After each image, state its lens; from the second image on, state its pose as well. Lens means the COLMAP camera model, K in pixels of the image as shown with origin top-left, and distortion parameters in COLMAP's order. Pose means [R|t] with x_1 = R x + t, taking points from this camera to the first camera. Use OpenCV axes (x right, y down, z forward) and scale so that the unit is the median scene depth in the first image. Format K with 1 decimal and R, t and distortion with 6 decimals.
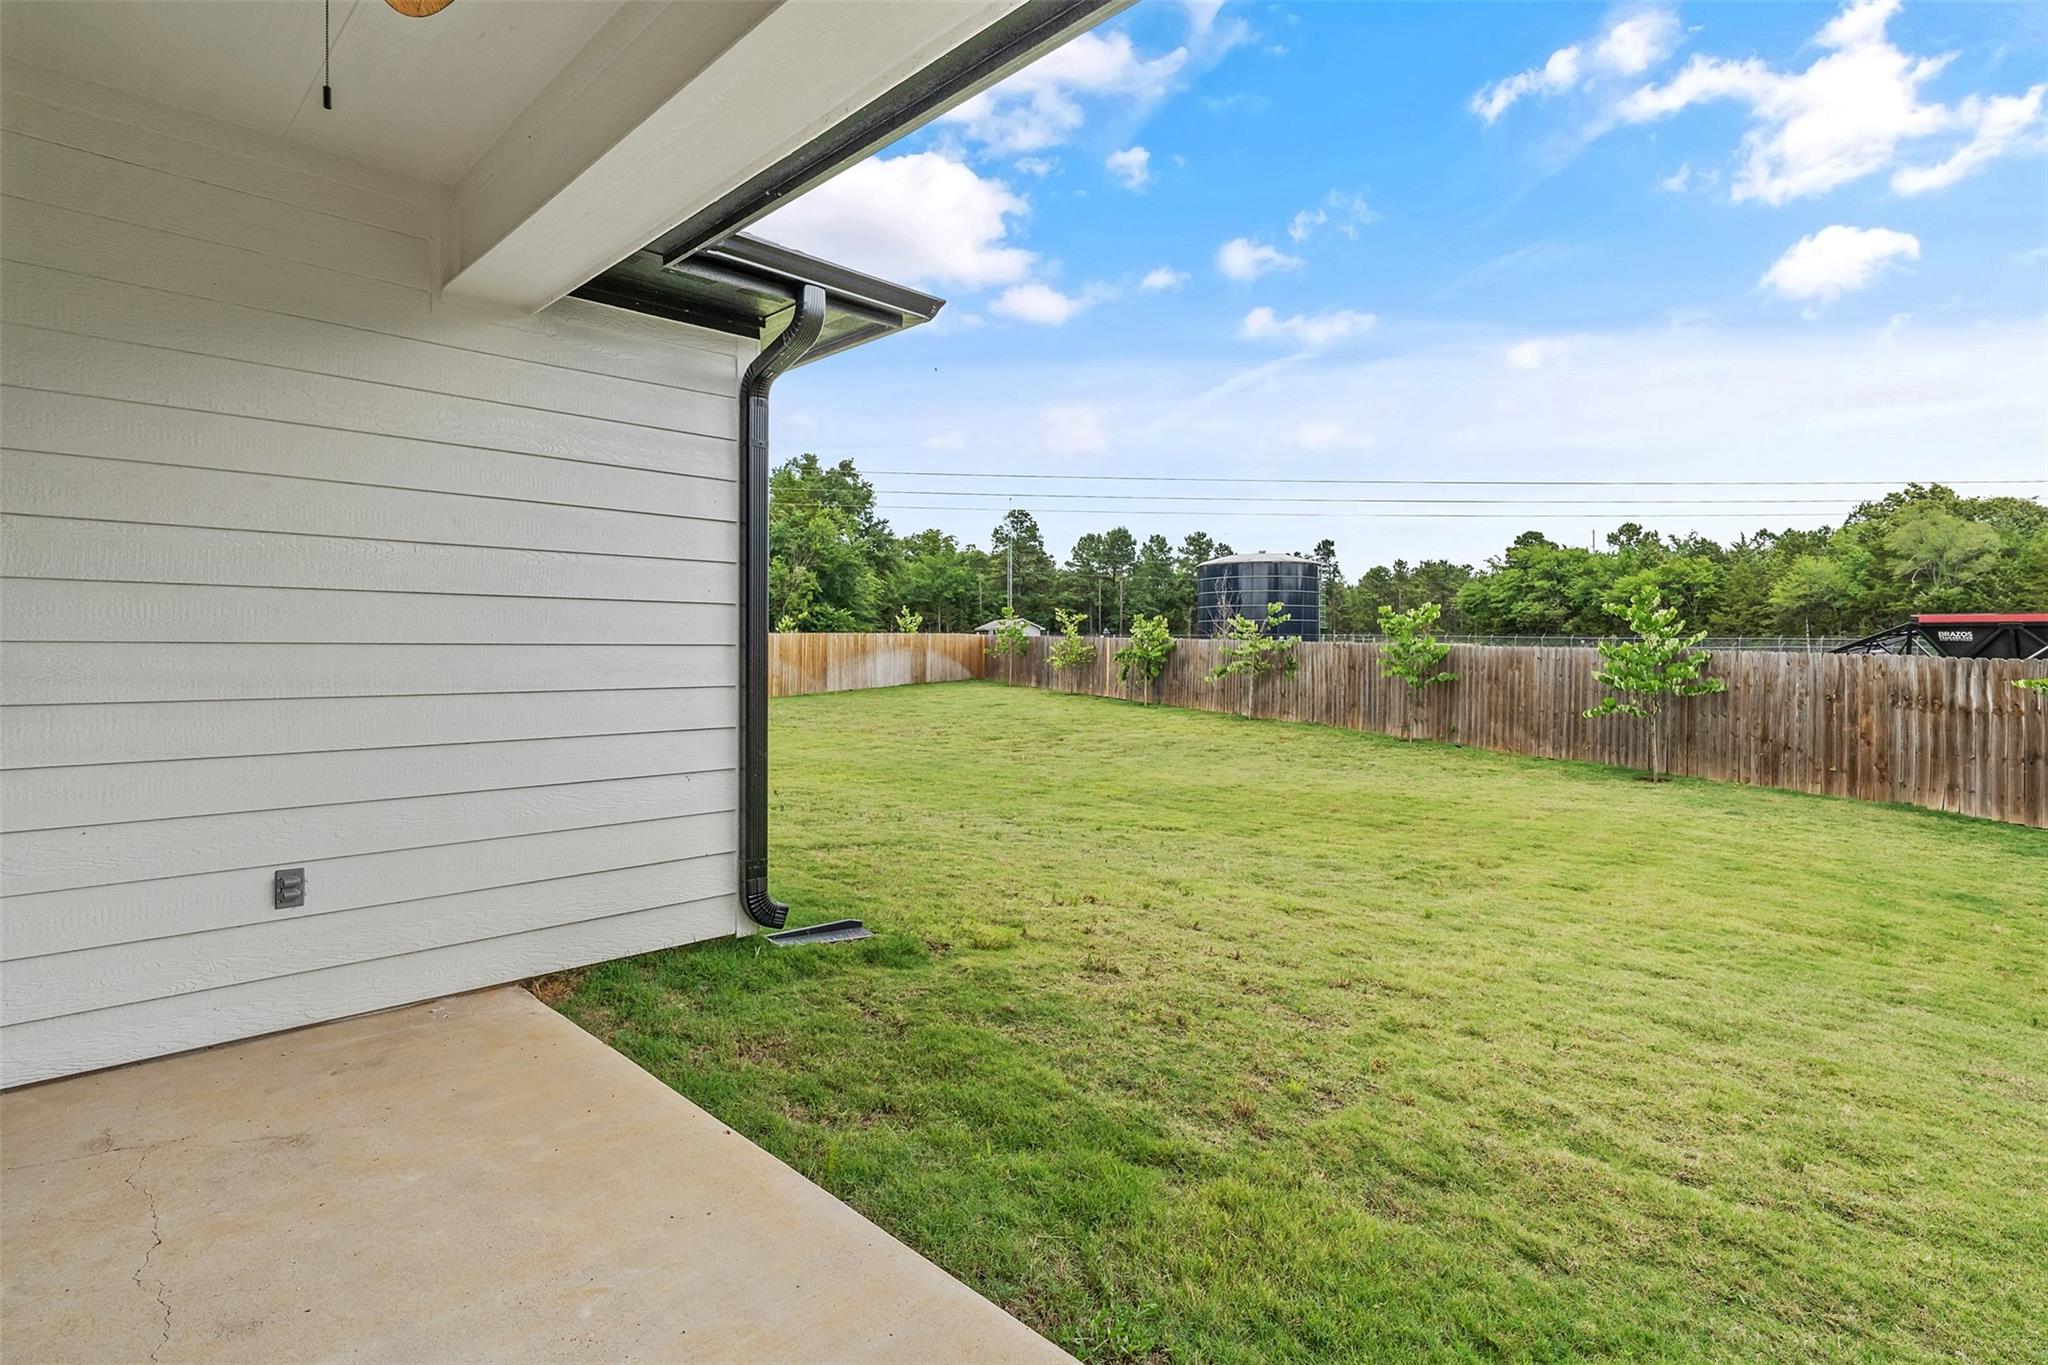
lens RADIAL K [[1017.2, 0, 1031.5], [0, 1017.2, 657.5], [0, 0, 1]] dist [0.003197, -0.000170]
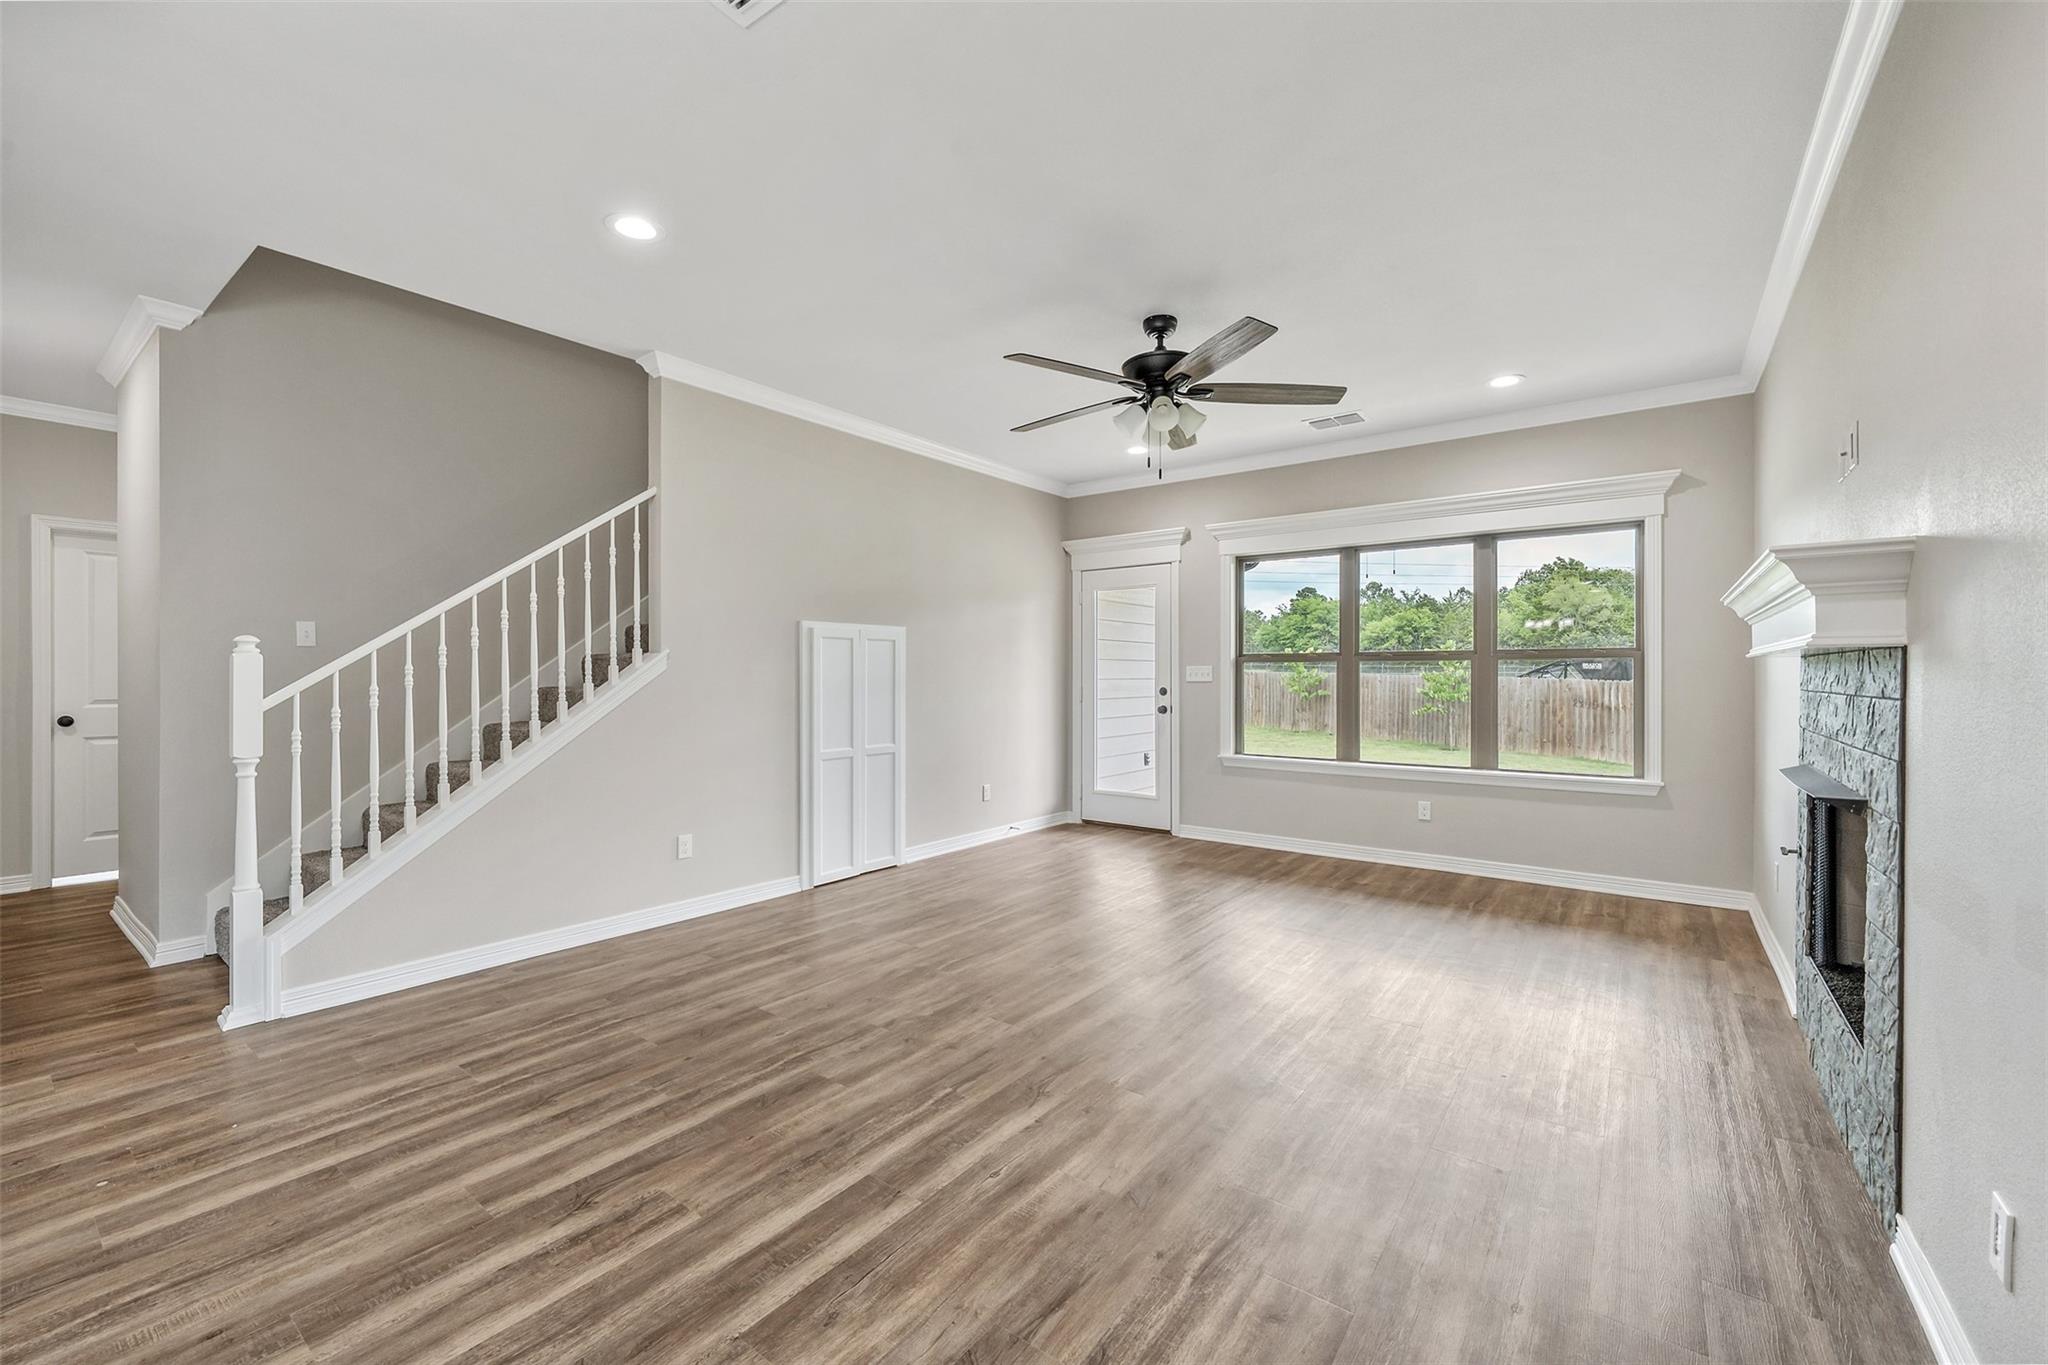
lens RADIAL K [[823.3, 0, 1030.7], [0, 823.3, 691.7], [0, 0, 1]] dist [0.000170, -0.000004]
pose [[0.989201, -0.006333, 0.146429, -0.211949], [0.004510, 0.999908, 0.012776, -0.001516], [-0.146496, -0.011978, 0.989139, -0.203880]]
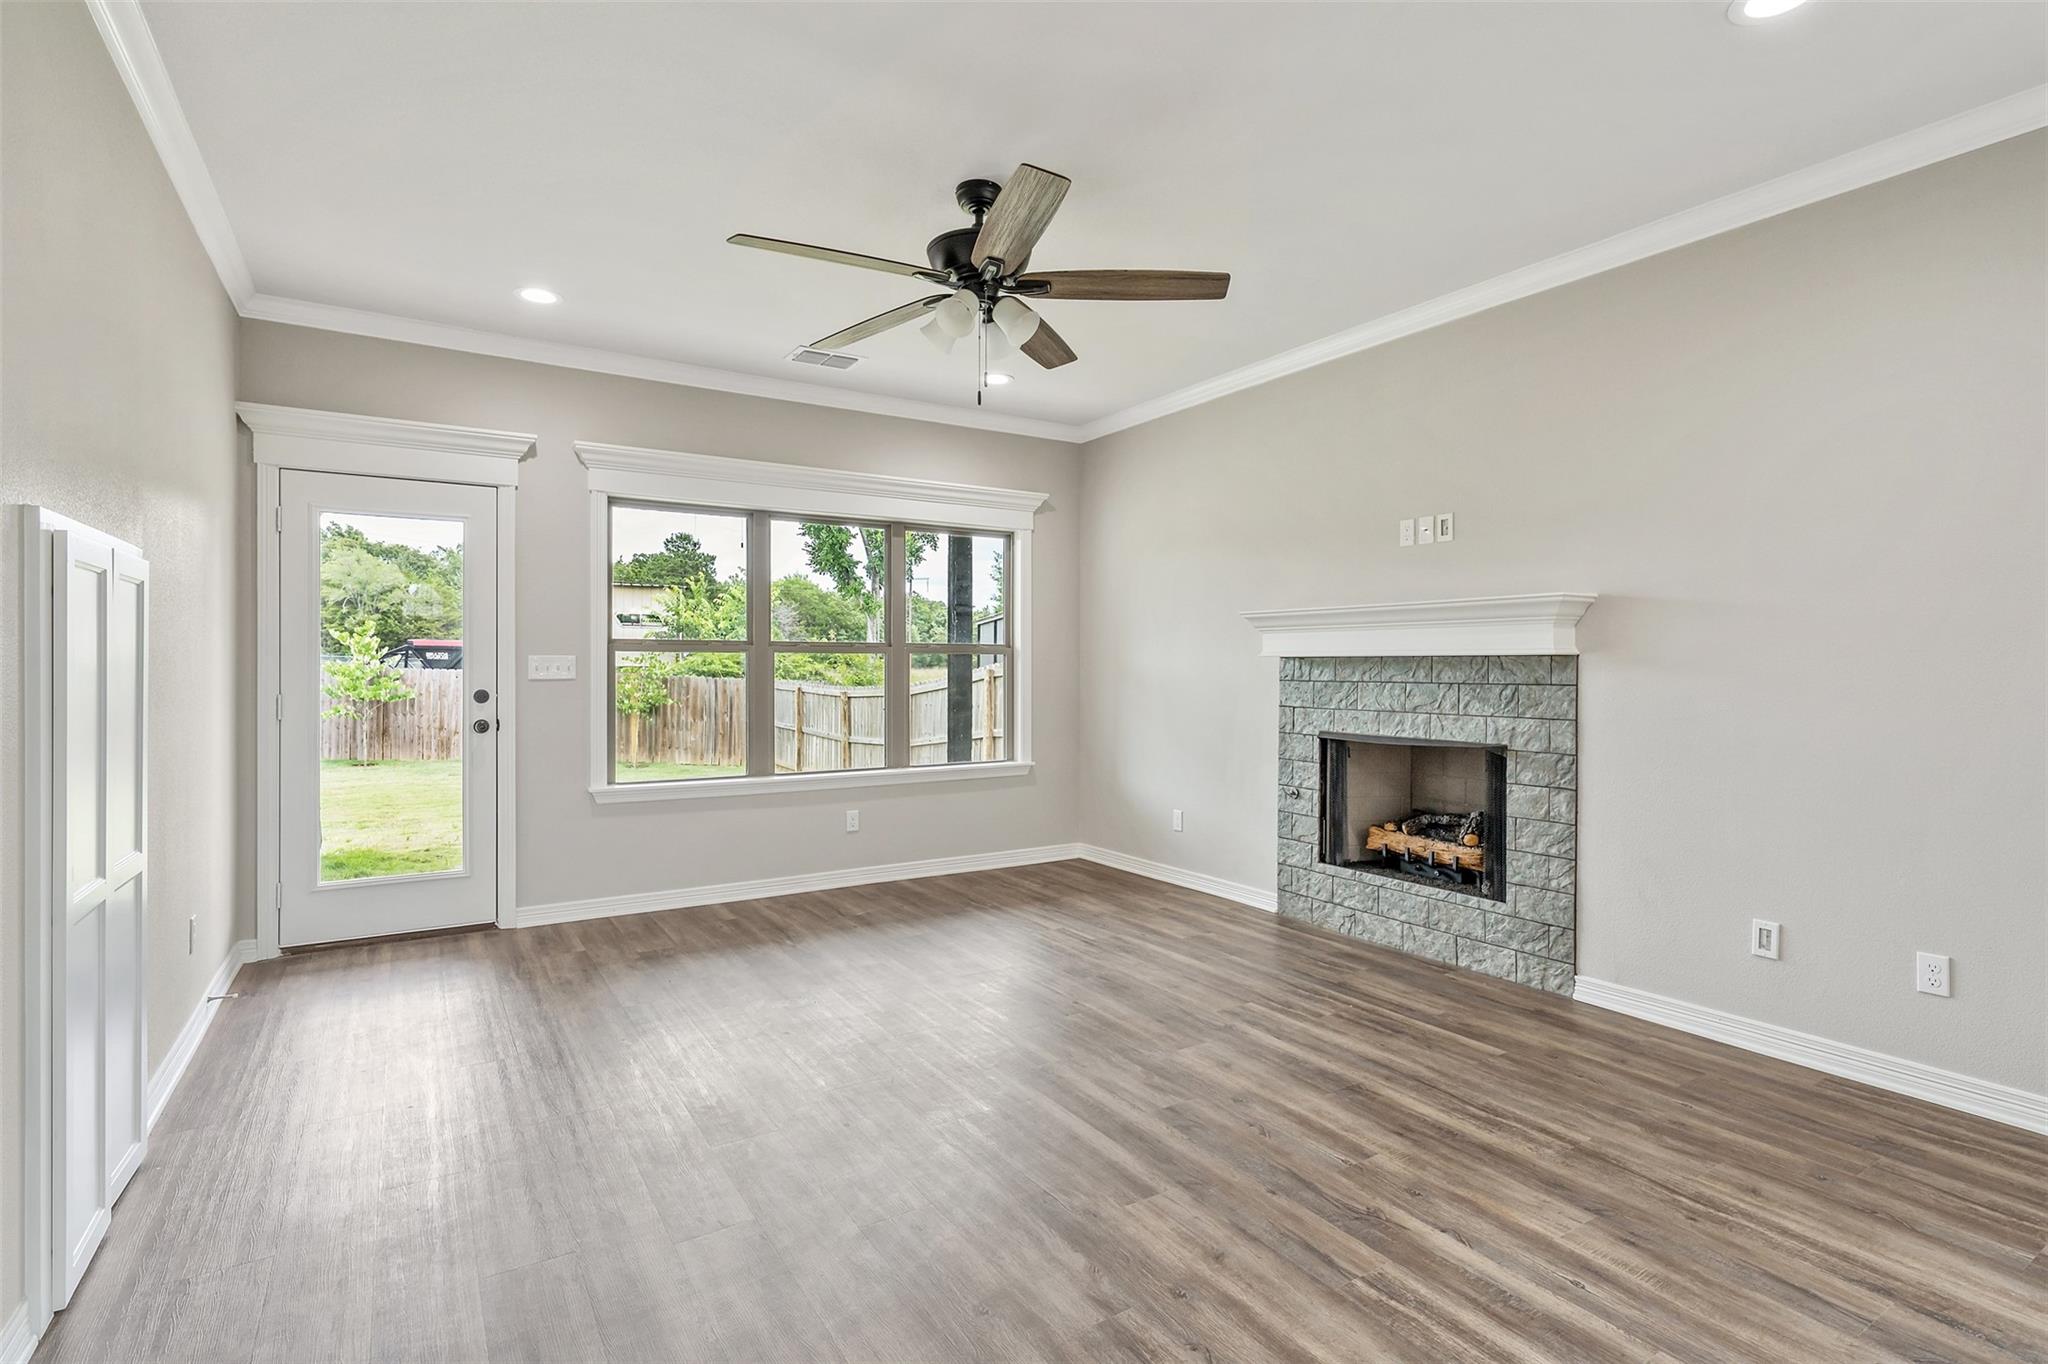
lens RADIAL K [[976.2, 0, 1016.6], [0, 976.2, 681.7], [0, 0, 1]] dist [0.001686, 0.000418]
pose [[0.219959, -0.017920, 0.975345, -0.301702], [0.007221, 0.999834, 0.016741, -0.003517], [-0.975482, 0.003361, 0.220051, -0.080989]]
